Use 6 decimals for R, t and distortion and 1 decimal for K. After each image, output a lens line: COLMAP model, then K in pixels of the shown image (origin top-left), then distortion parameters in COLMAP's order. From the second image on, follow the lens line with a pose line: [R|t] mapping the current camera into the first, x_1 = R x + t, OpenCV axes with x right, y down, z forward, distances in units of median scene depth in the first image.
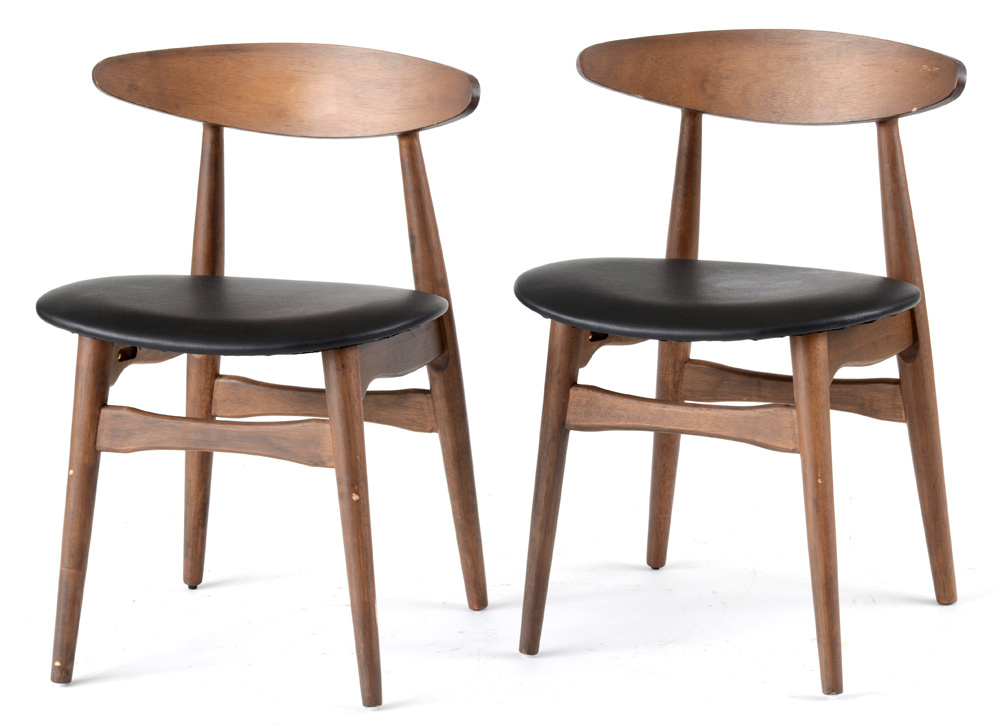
lens RADIAL K [[3534.2, 0, 509.7], [0, 3534.2, 385.4], [0, 0, 1]] dist [0.783993, 0.000000]
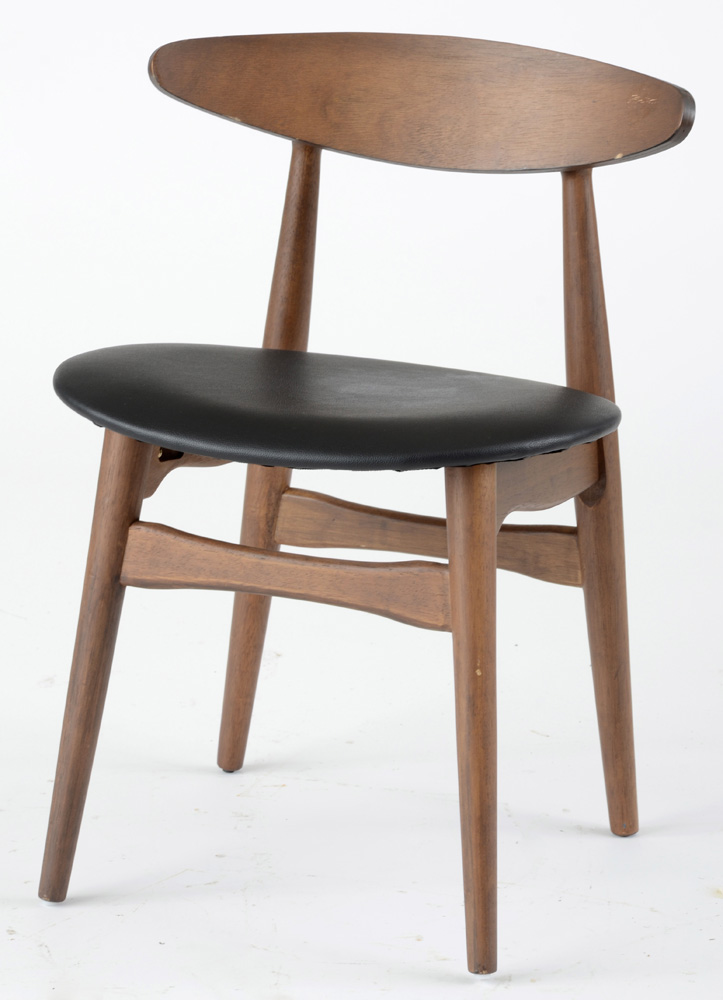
lens RADIAL K [[3756.8, 0, 360.1], [0, 3756.8, 522.0], [0, 0, 1]] dist [0.937366, 0.000000]
pose [[0.994771, 0.036497, 0.095387, -0.008703], [-0.037650, 0.999238, 0.010308, -0.009430], [-0.094938, -0.013845, 0.995387, 0.240946]]
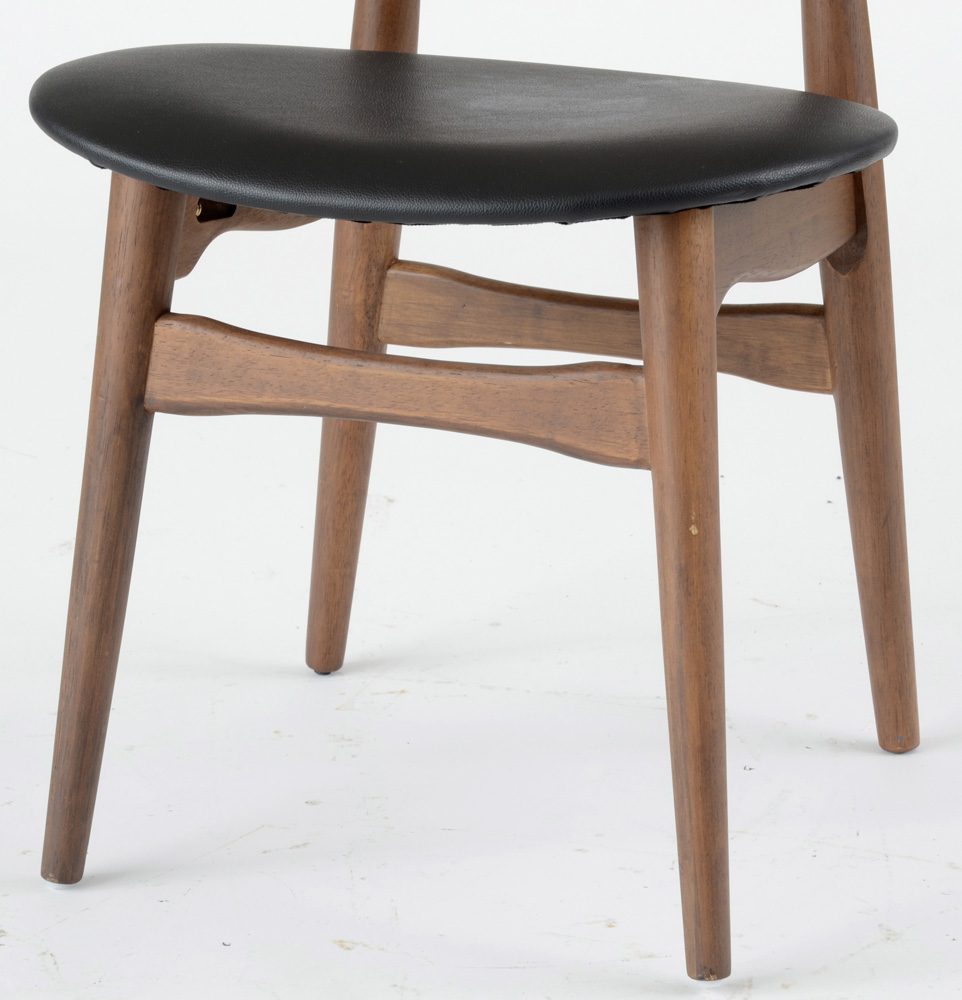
lens RADIAL K [[4143.6, 0, 521.1], [0, 4143.6, 520.8], [0, 0, 1]] dist [0.644703, 0.000000]
pose [[0.994479, 0.003299, 0.104886, 0.007363], [-0.009442, 0.998264, 0.058132, -0.005329], [-0.104512, -0.058801, 0.992784, 0.439256]]
